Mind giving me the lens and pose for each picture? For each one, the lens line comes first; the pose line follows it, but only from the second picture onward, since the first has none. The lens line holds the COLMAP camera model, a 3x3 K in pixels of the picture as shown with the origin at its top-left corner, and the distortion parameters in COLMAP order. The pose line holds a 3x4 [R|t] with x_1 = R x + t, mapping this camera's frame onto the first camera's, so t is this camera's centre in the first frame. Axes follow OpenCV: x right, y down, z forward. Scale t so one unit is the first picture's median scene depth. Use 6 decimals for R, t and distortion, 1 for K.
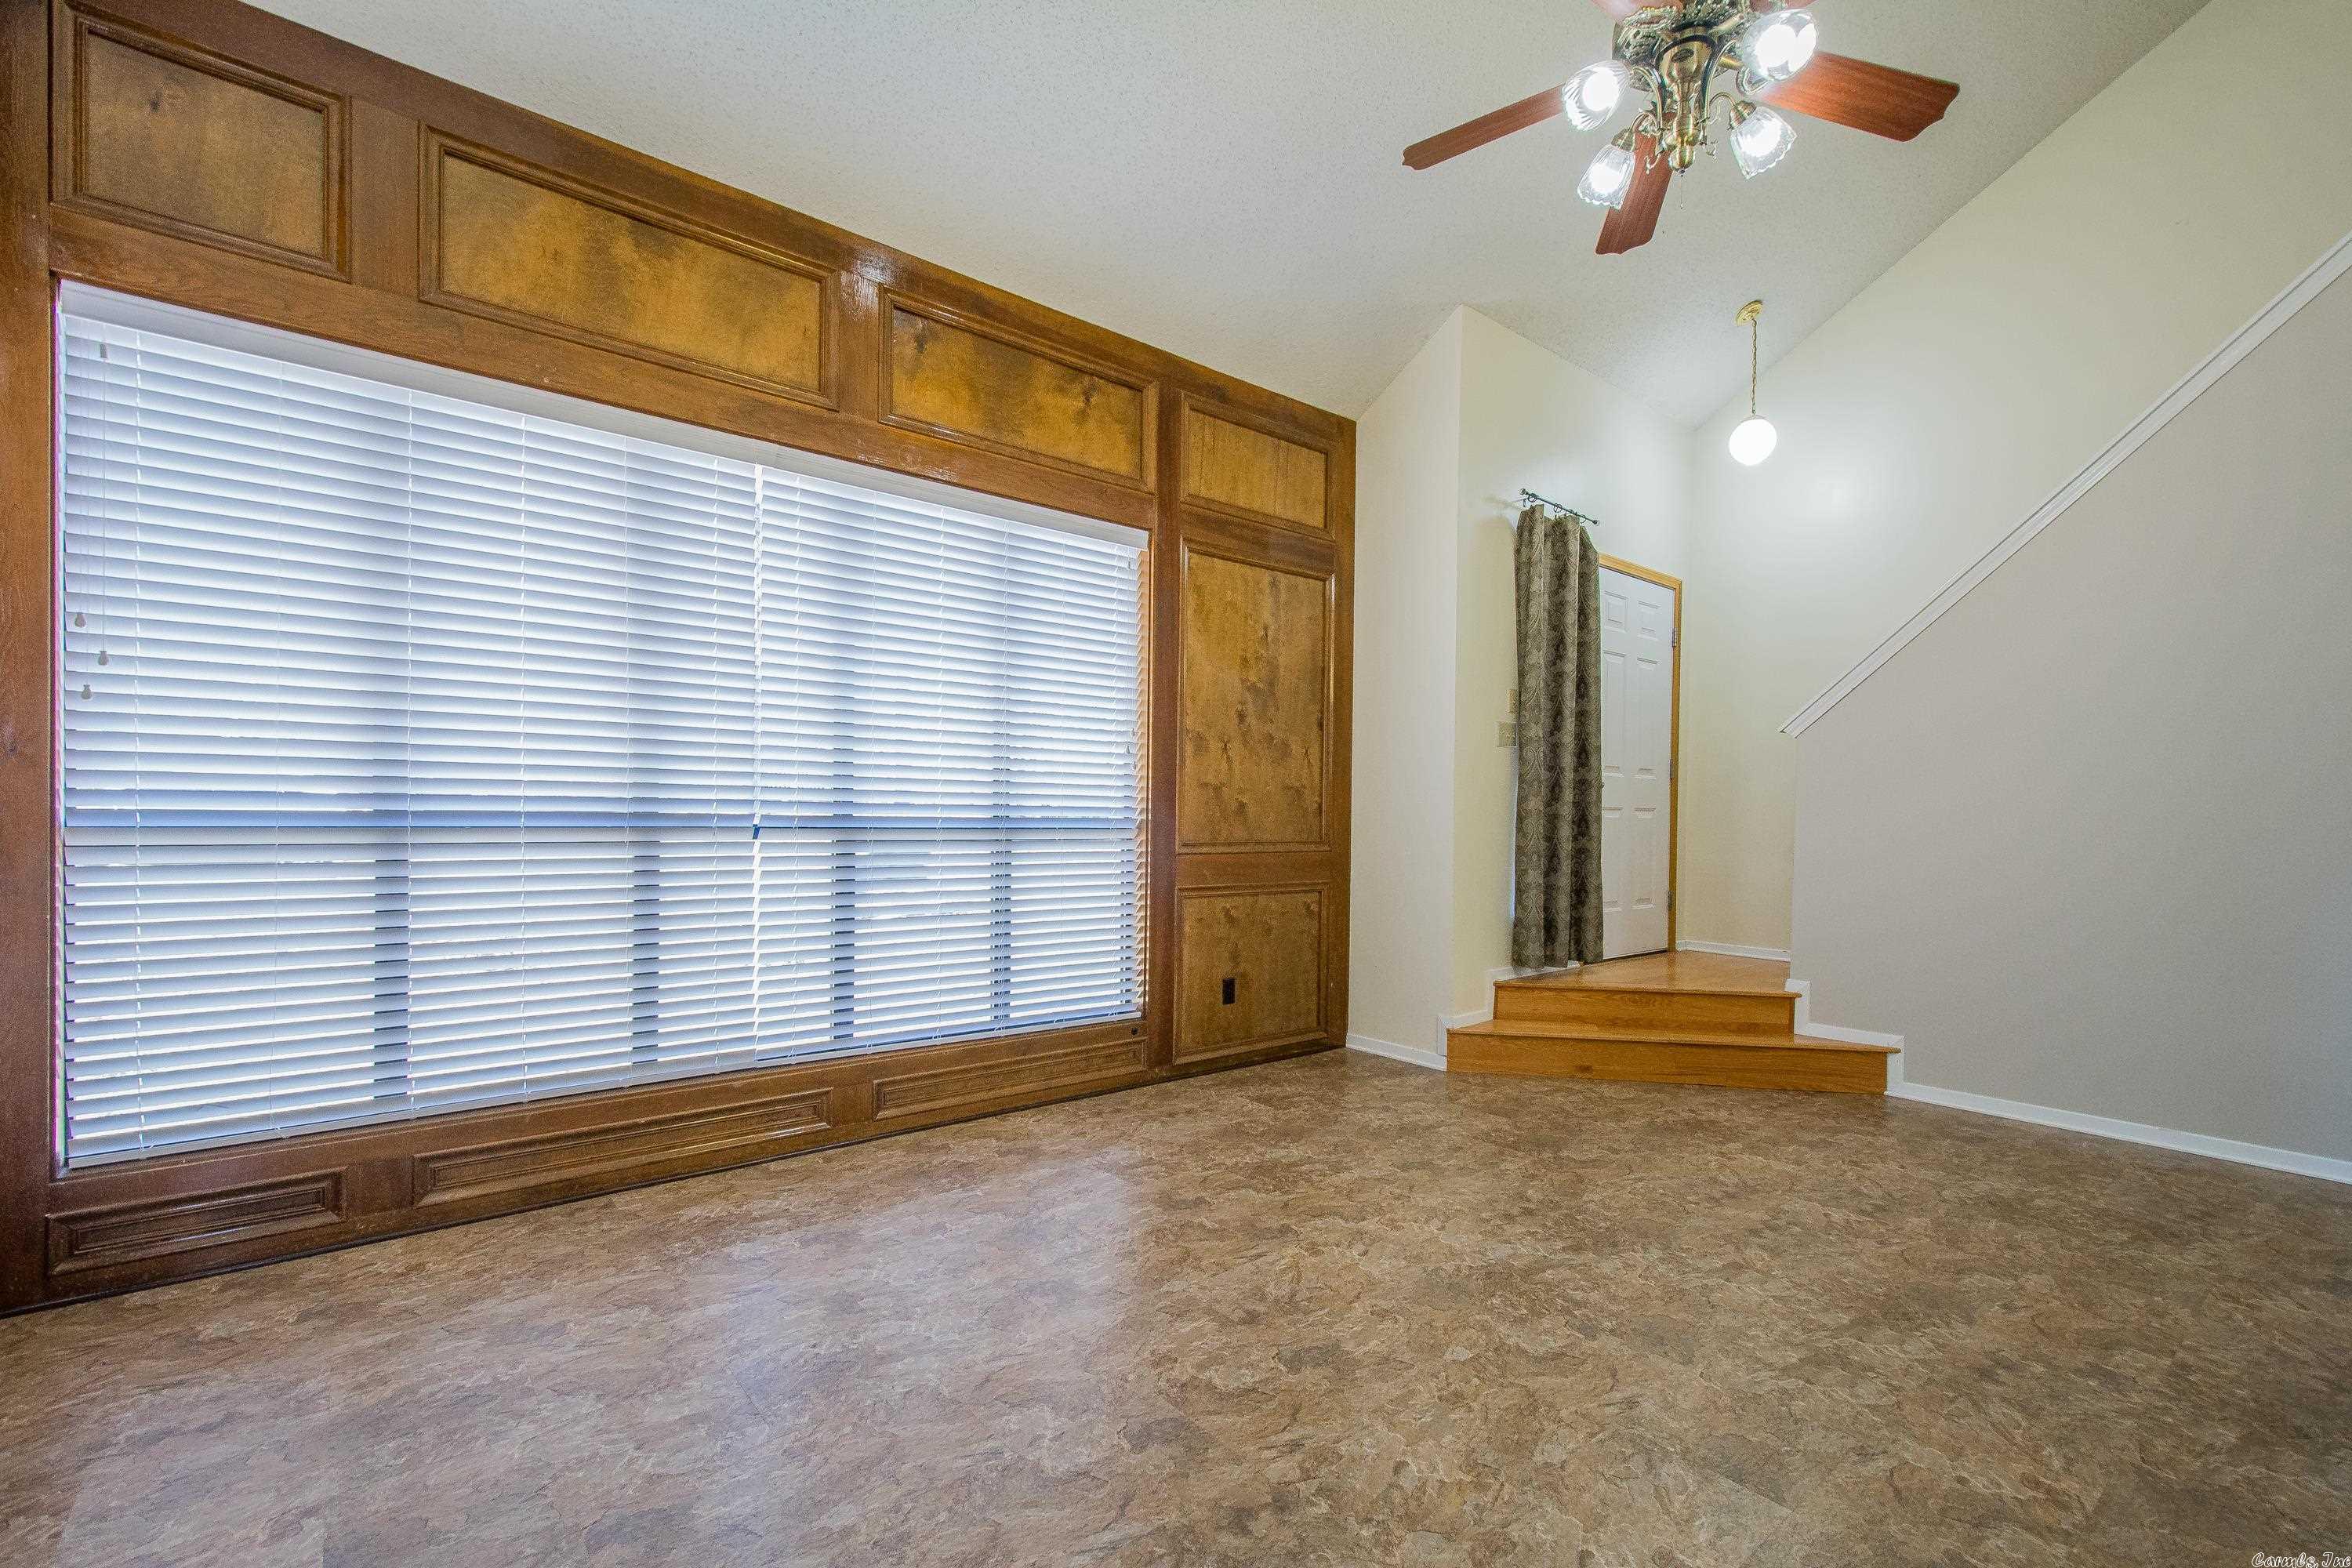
lens RADIAL K [[1005.5, 0, 1172.5], [0, 1005.5, 818.1], [0, 0, 1]] dist [0.005504, -0.000211]
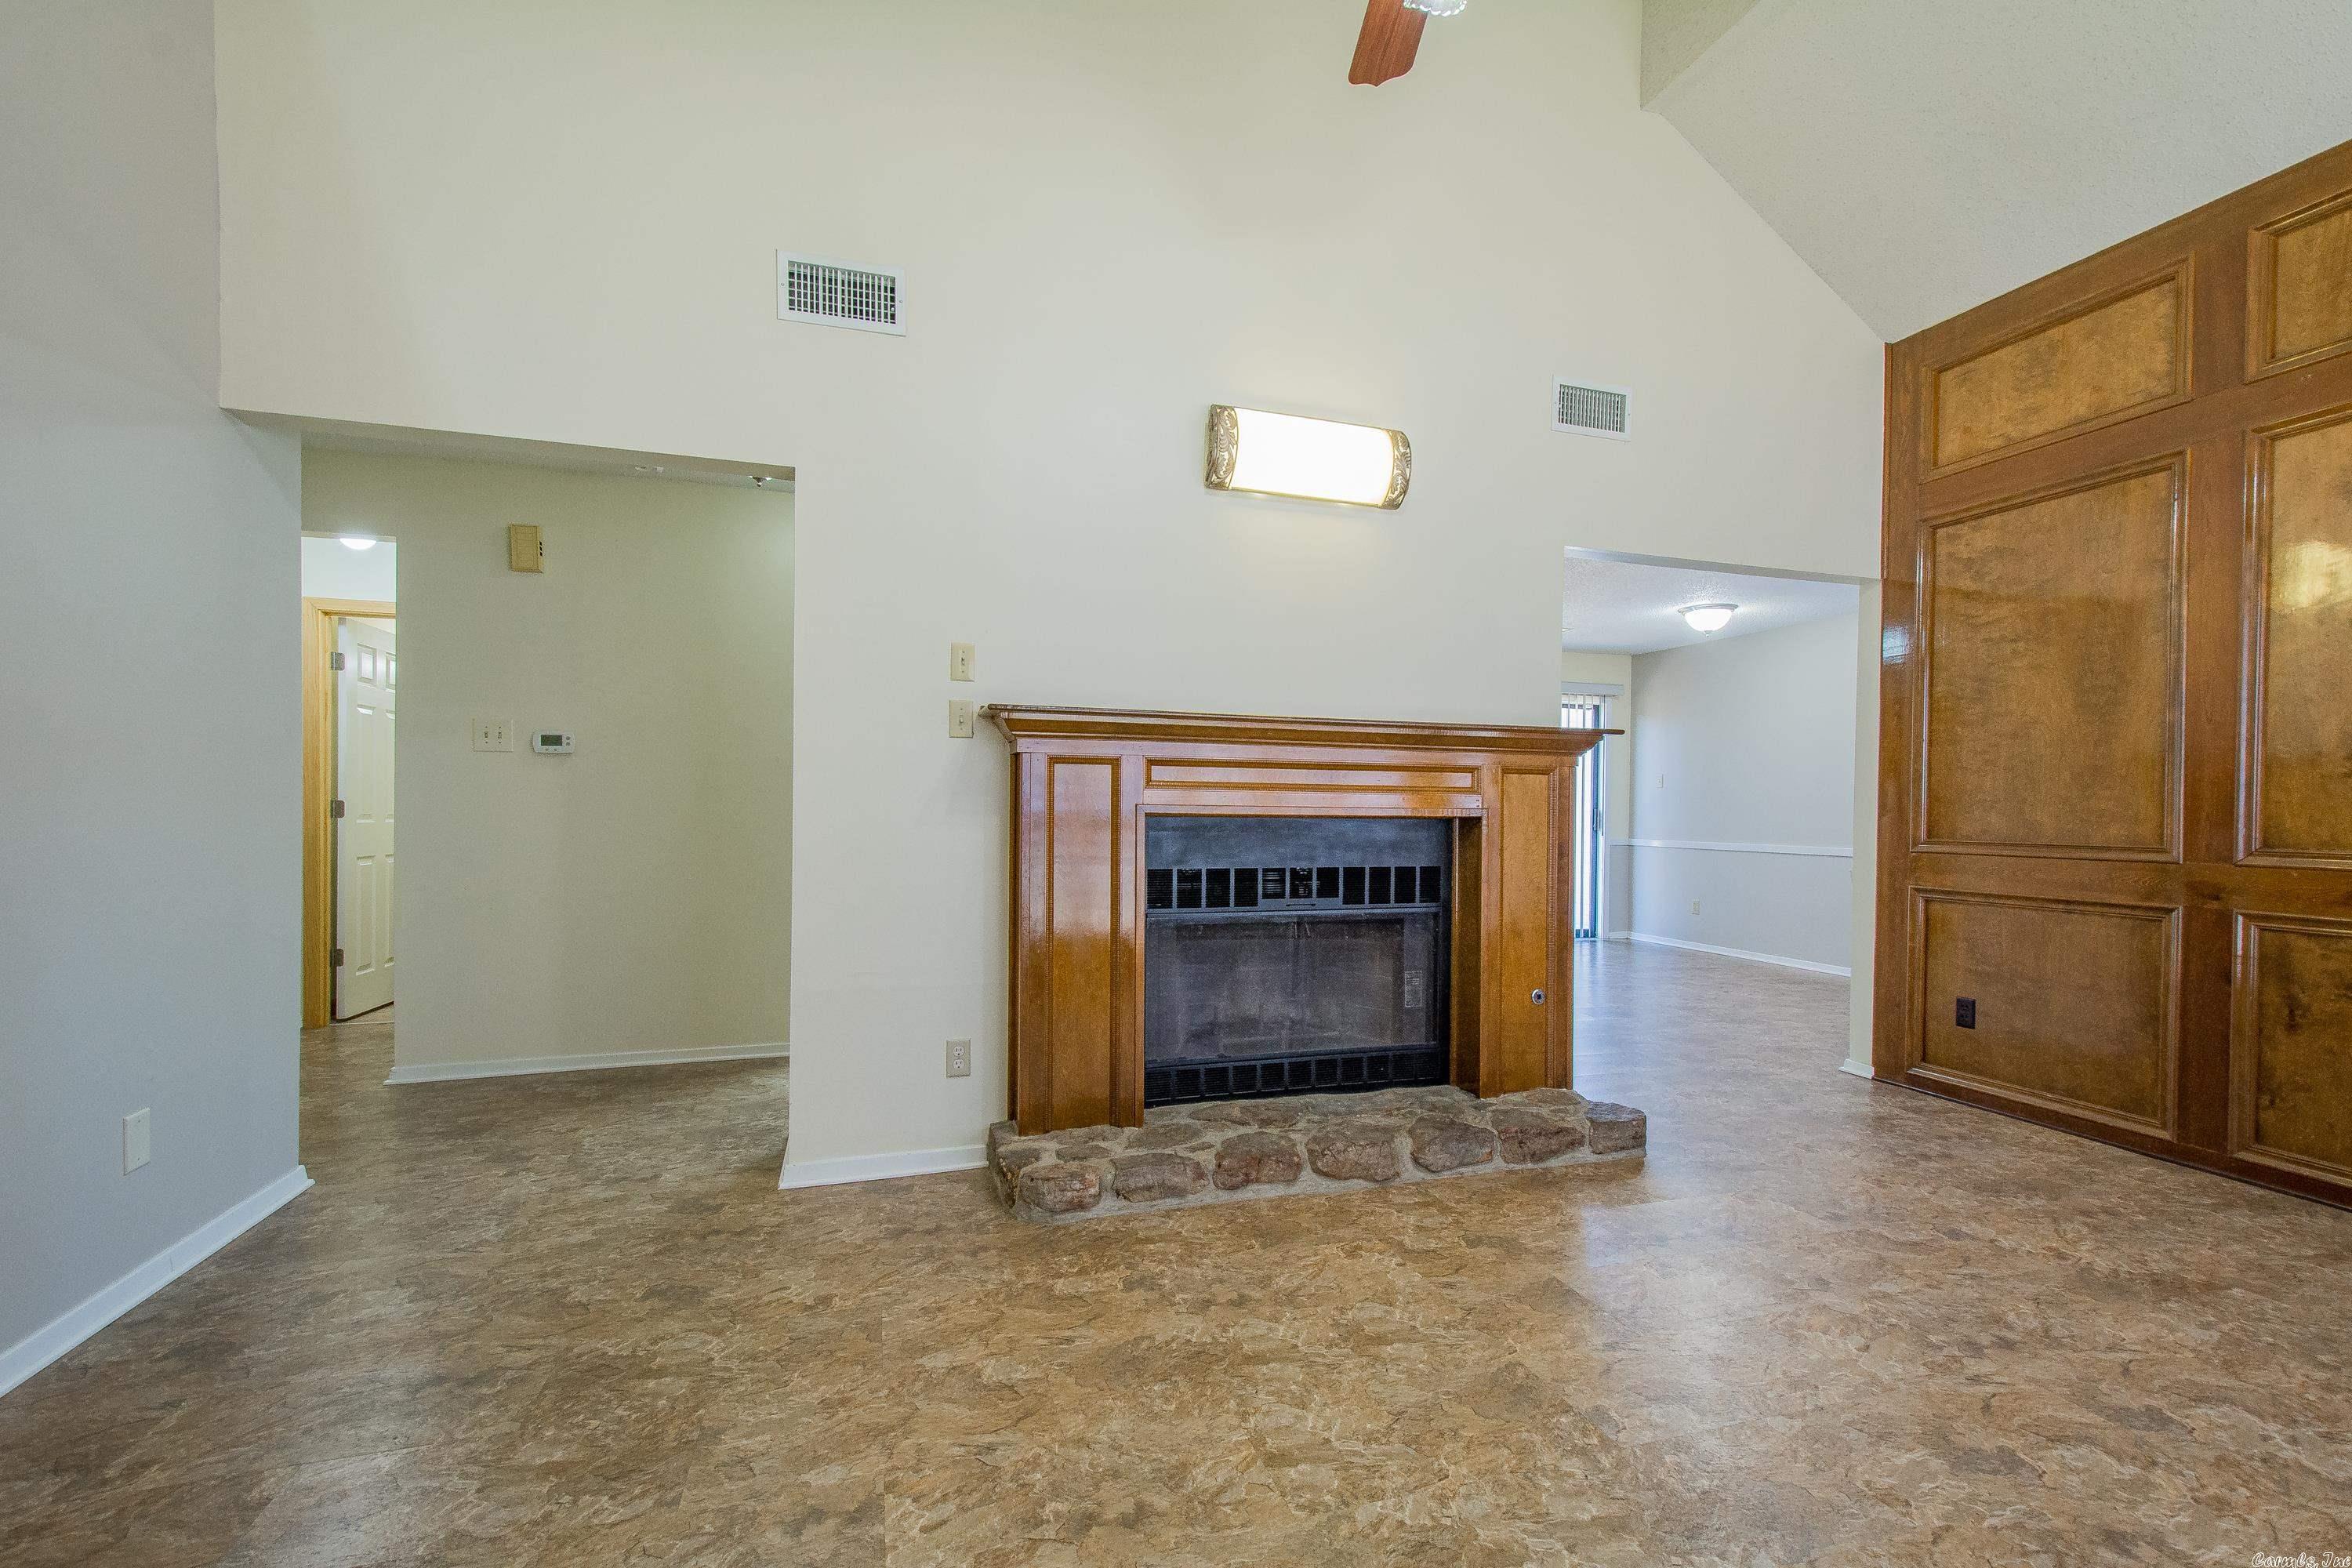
lens RADIAL K [[1044.5, 0, 1206.3], [0, 1044.5, 806.0], [0, 0, 1]] dist [0.019816, -0.007168]
pose [[-0.938790, -0.023548, 0.343685, 0.306393], [-0.019921, 0.999702, 0.014081, 0.000037], [-0.343914, 0.006372, -0.938979, 1.371311]]
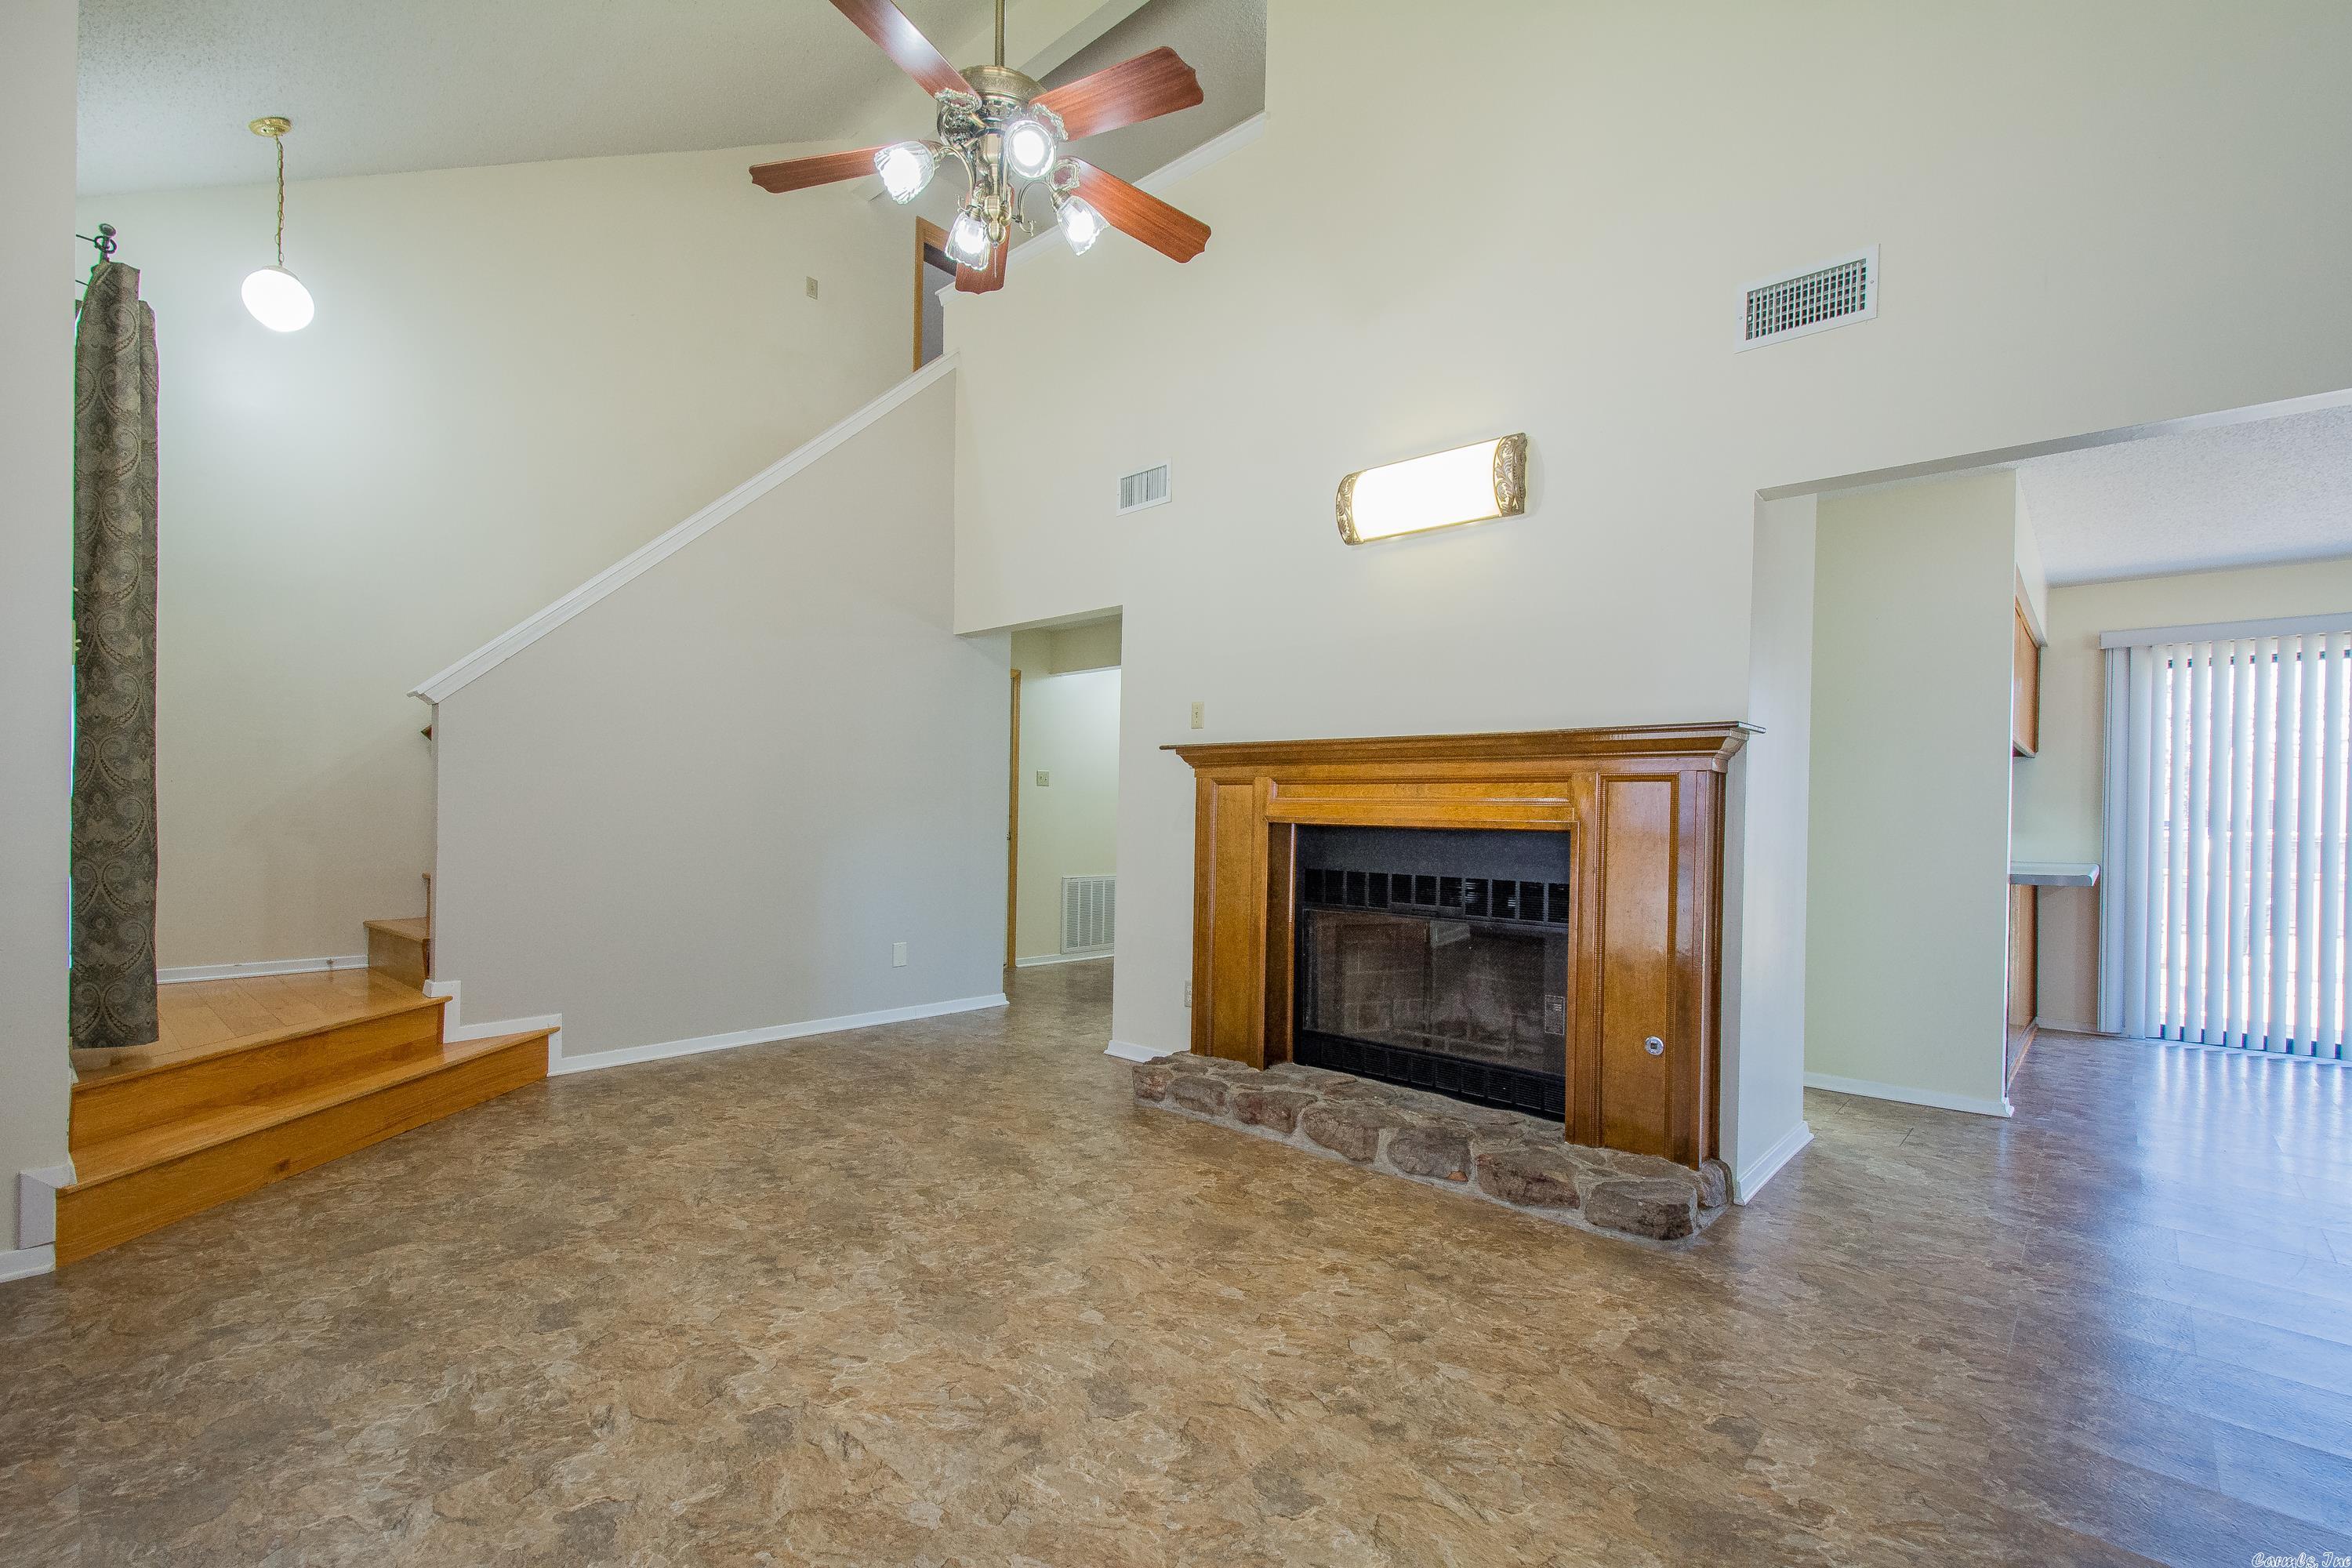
lens RADIAL K [[1053.9, 0, 1199.8], [0, 1053.9, 810.2], [0, 0, 1]] dist [0.011496, 0.000113]
pose [[-0.164168, -0.013260, 0.986343, -0.552943], [-0.011680, 0.999866, 0.011498, -0.006510], [-0.986363, -0.009633, -0.164301, 0.732045]]
